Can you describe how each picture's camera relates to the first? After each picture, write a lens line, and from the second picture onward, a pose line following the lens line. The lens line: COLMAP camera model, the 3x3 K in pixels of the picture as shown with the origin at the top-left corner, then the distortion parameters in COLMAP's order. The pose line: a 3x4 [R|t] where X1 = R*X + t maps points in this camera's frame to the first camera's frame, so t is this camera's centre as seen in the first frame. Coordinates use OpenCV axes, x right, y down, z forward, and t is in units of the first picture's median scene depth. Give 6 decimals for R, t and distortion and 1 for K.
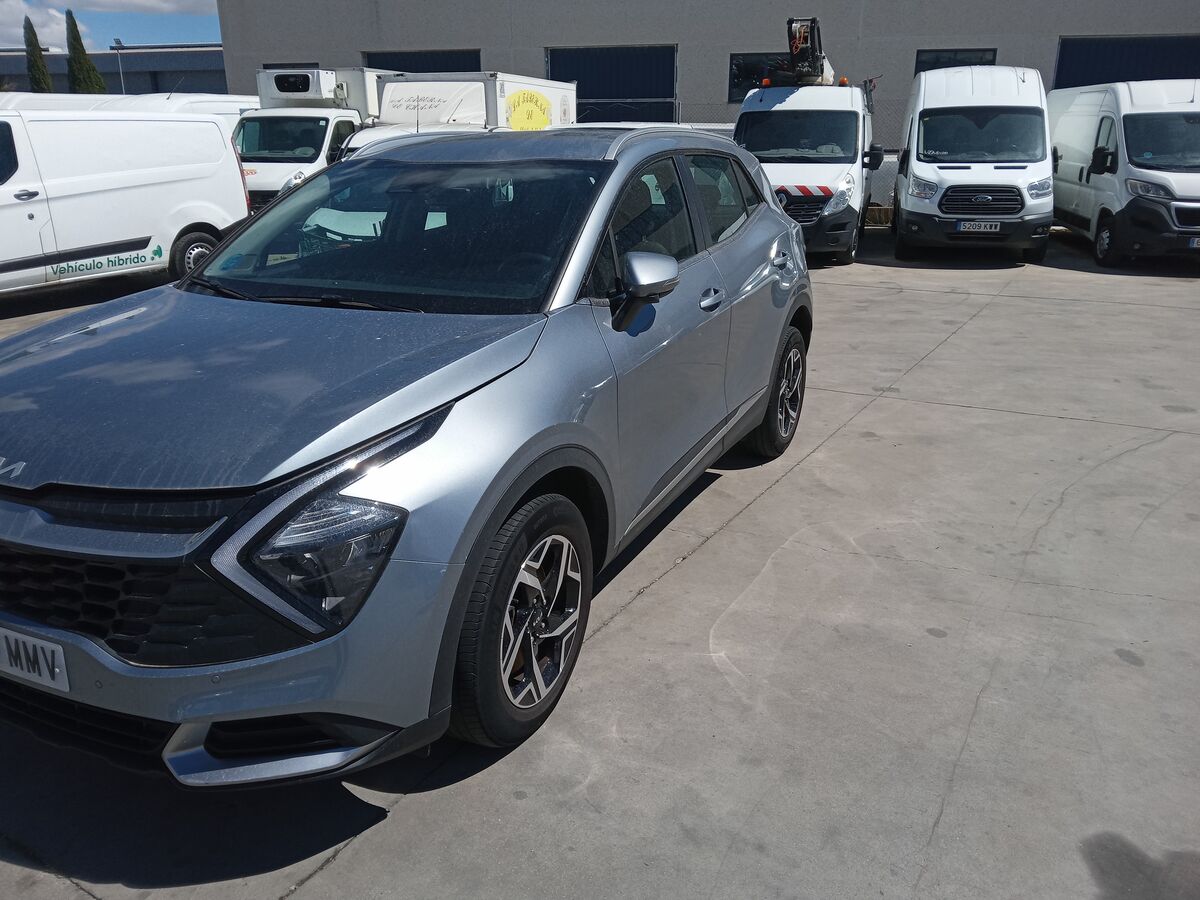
lens RADIAL K [[895.5, 0, 599.5], [0, 895.5, 428.8], [0, 0, 1]] dist [0.007954, -0.041678]
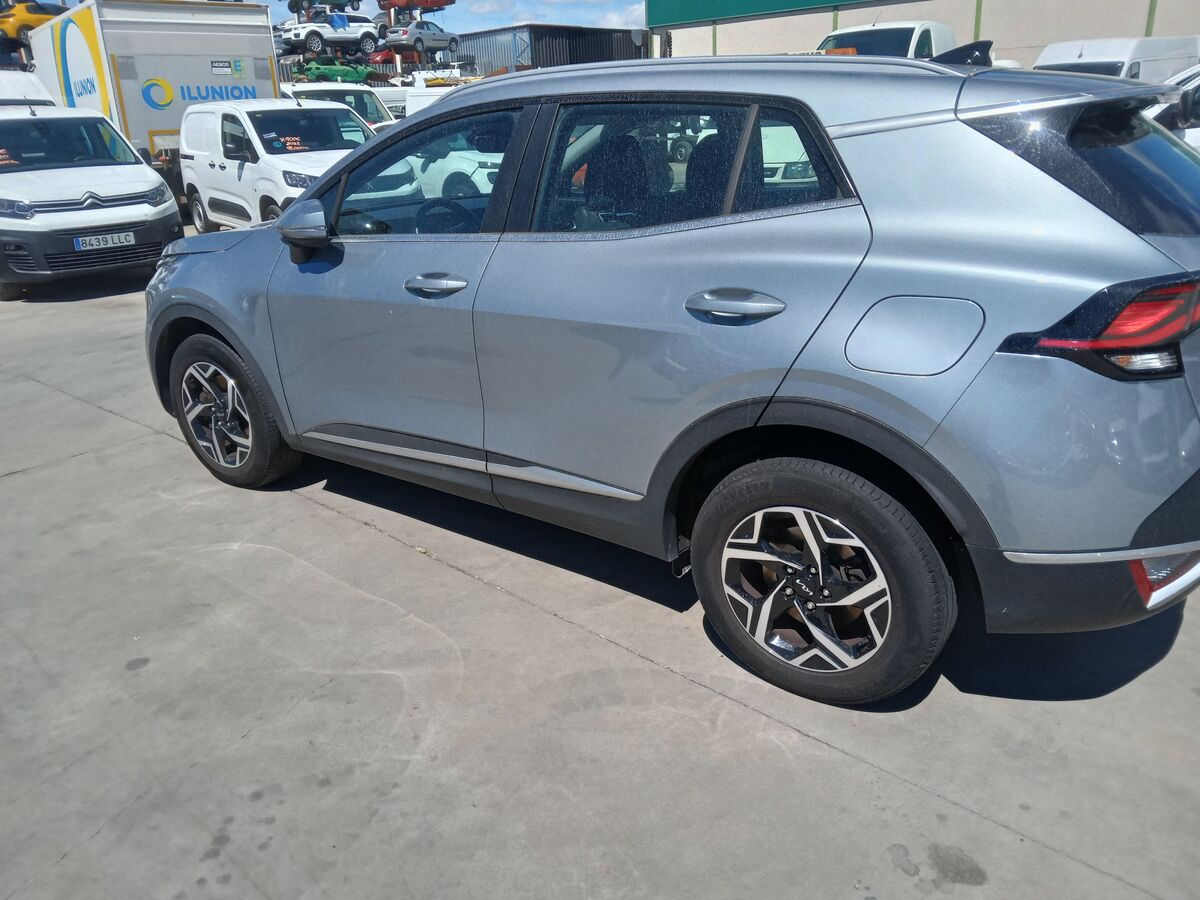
lens RADIAL K [[895.5, 0, 599.5], [0, 895.5, 428.8], [0, 0, 1]] dist [0.007954, -0.041678]
pose [[-0.172587, 0.348971, -0.921104, 0.926870], [-0.262780, 0.884931, 0.384504, -0.395382], [0.949295, 0.308408, -0.061025, 1.270934]]
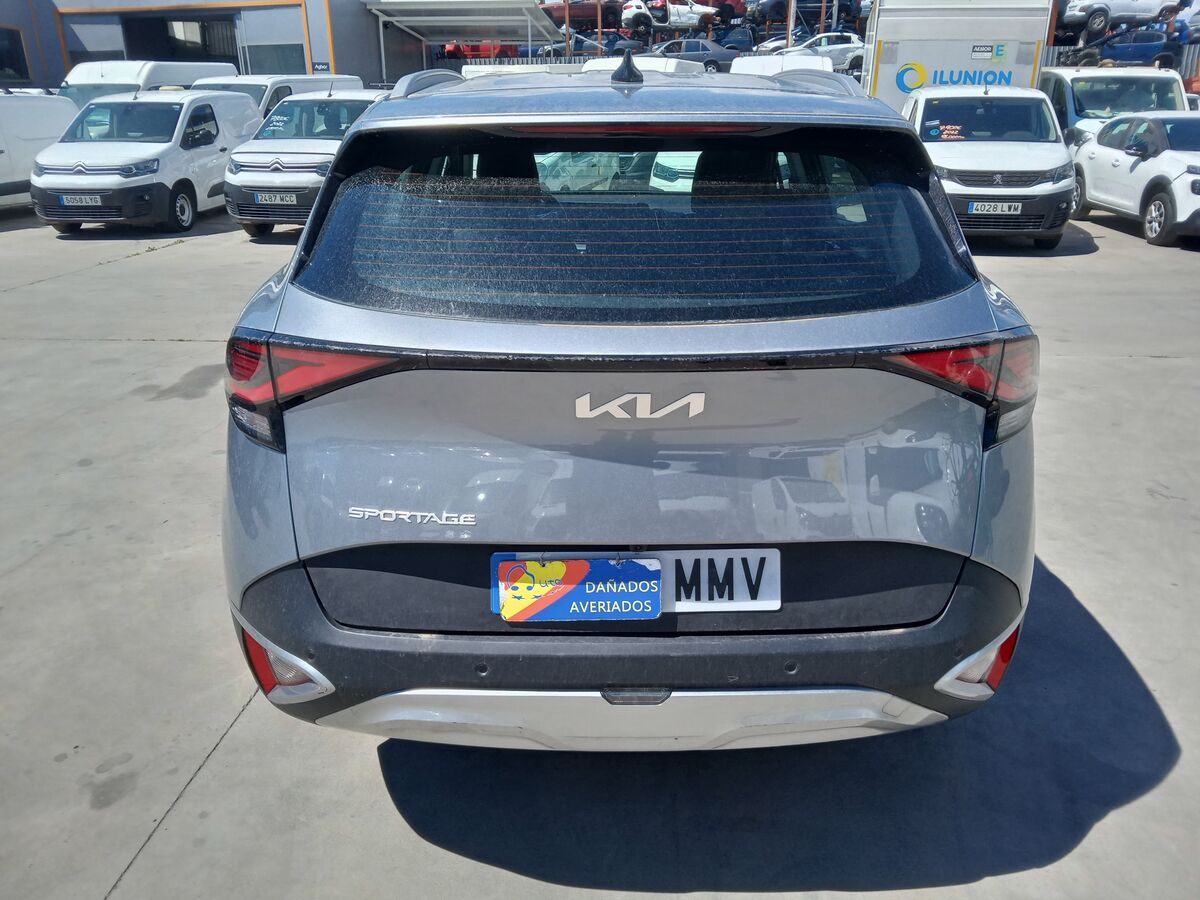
lens RADIAL K [[895.5, 0, 599.5], [0, 895.5, 428.8], [0, 0, 1]] dist [0.007954, -0.041678]
pose [[-0.898408, 0.163408, -0.407628, 0.363602], [-0.118040, 0.804186, 0.582539, -0.623700], [0.423000, 0.571474, -0.703199, 1.995373]]
